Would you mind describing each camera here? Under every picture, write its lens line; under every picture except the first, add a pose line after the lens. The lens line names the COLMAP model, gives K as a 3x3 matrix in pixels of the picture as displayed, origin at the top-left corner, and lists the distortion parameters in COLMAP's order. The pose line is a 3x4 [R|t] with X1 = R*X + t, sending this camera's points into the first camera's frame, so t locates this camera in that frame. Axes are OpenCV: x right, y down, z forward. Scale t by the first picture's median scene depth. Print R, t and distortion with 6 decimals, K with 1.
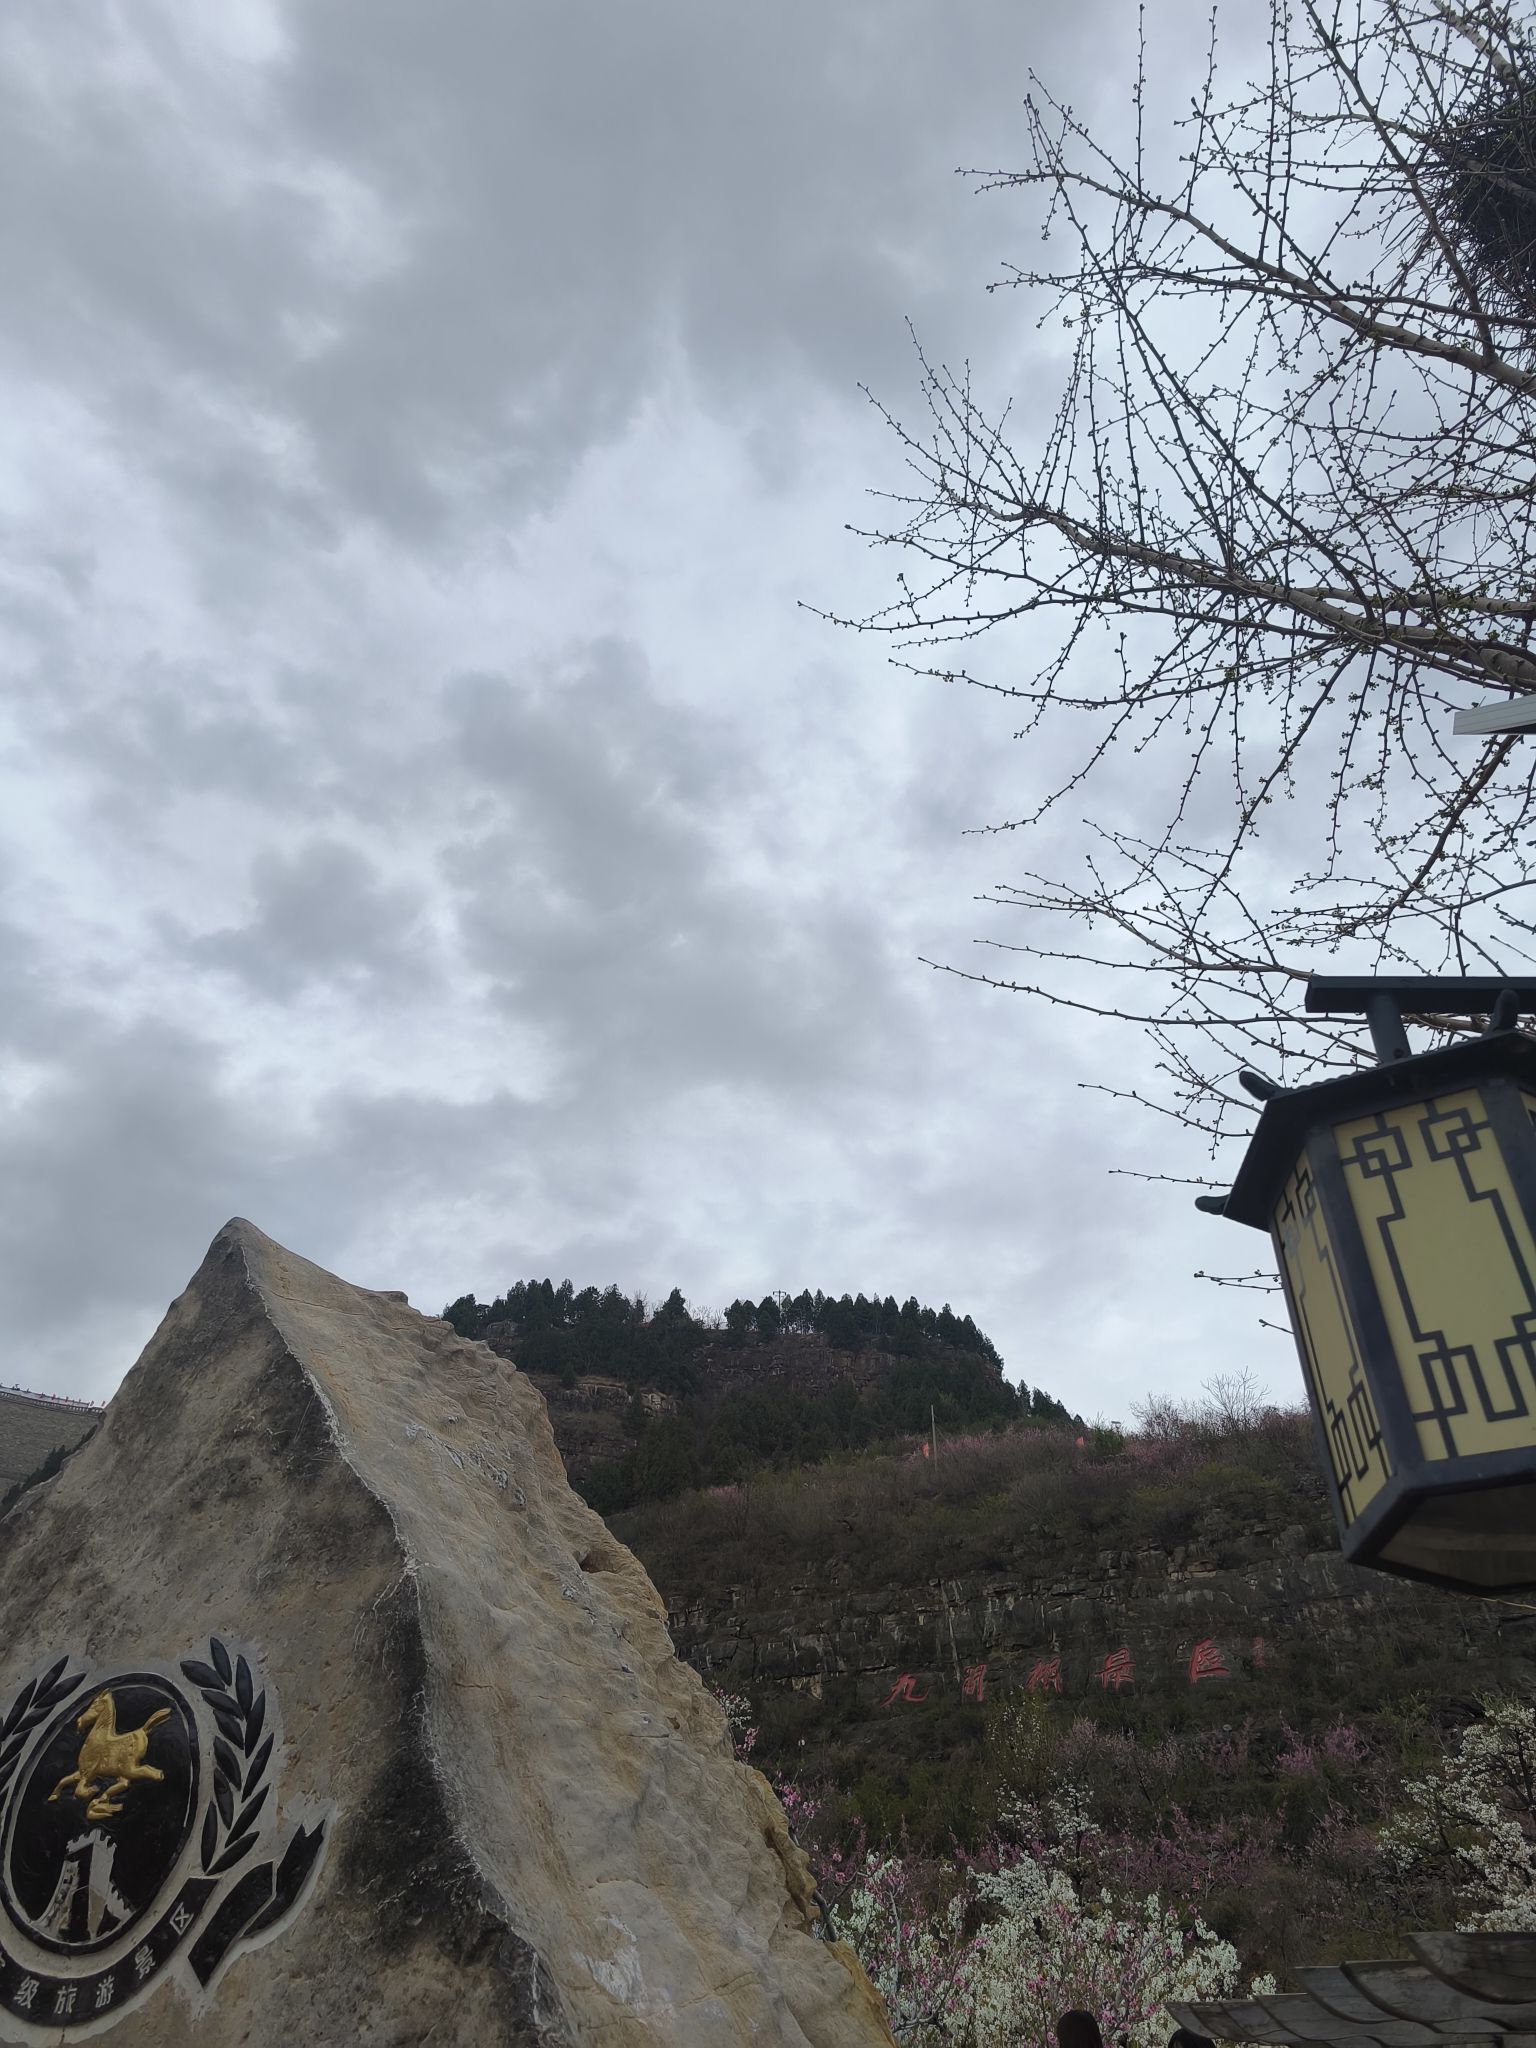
lens RADIAL K [[1355.7, 0, 768.0], [0, 1355.7, 1024.0], [0, 0, 1]] dist [0.107458, -0.105234]
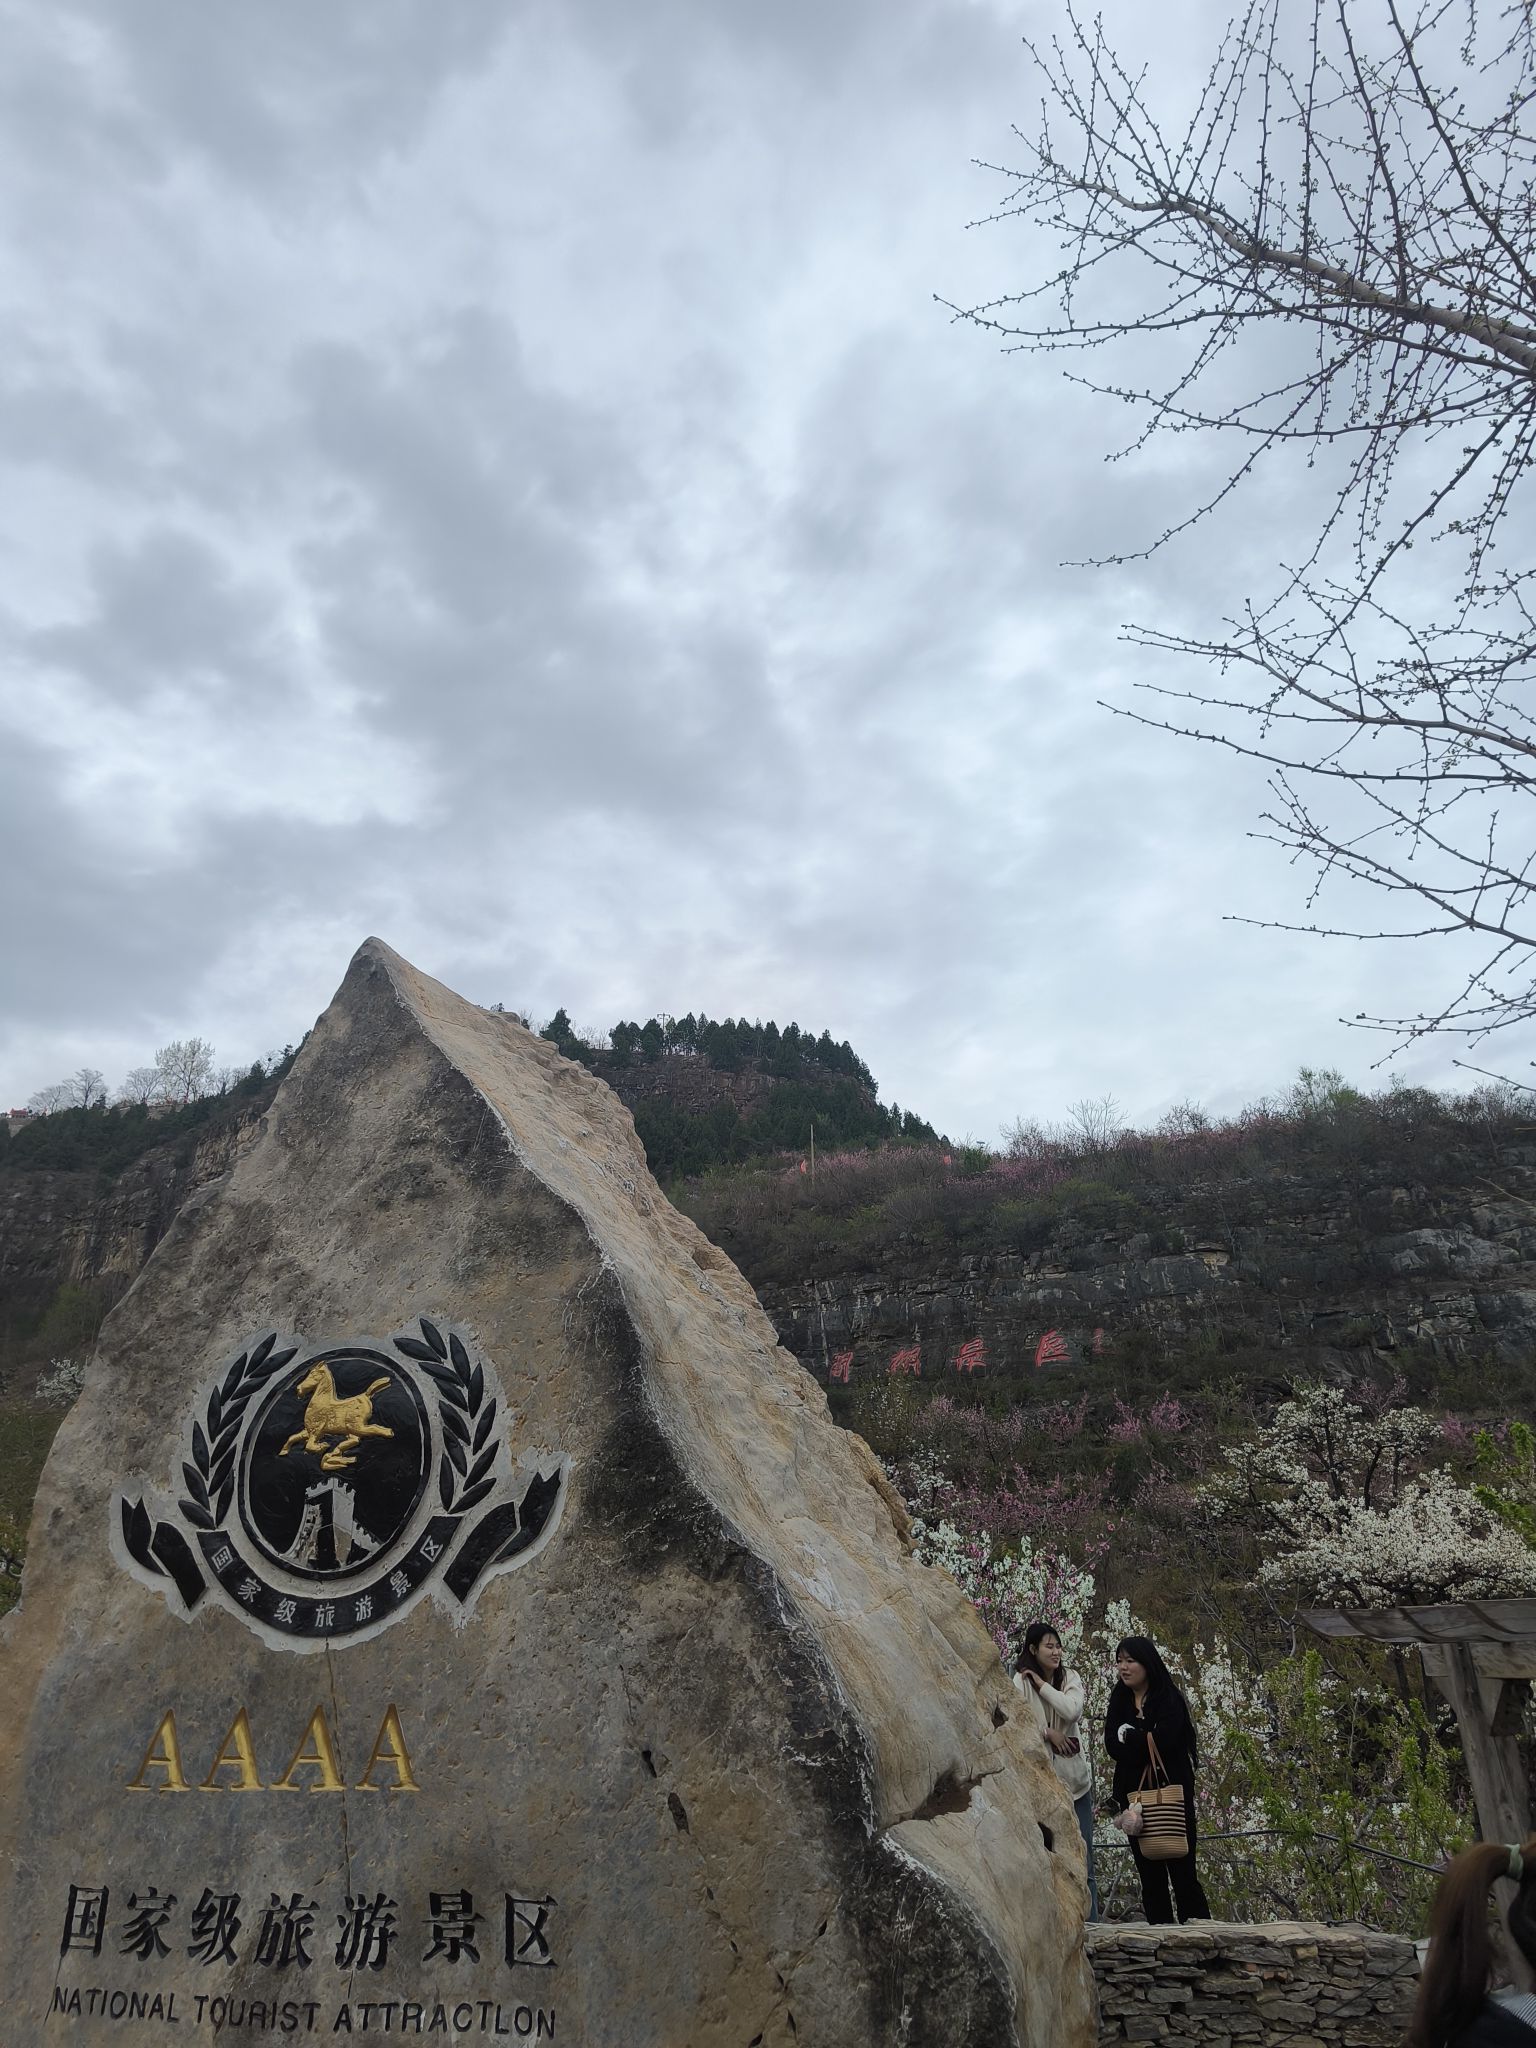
lens RADIAL K [[1376.2, 0, 734.5], [0, 1376.2, 1053.9], [0, 0, 1]] dist [0.038315, 0.001997]
pose [[0.997362, 0.020494, 0.069634, -0.206785], [-0.035297, 0.975190, 0.218537, -0.006800], [-0.063427, -0.220418, 0.973341, -0.023817]]
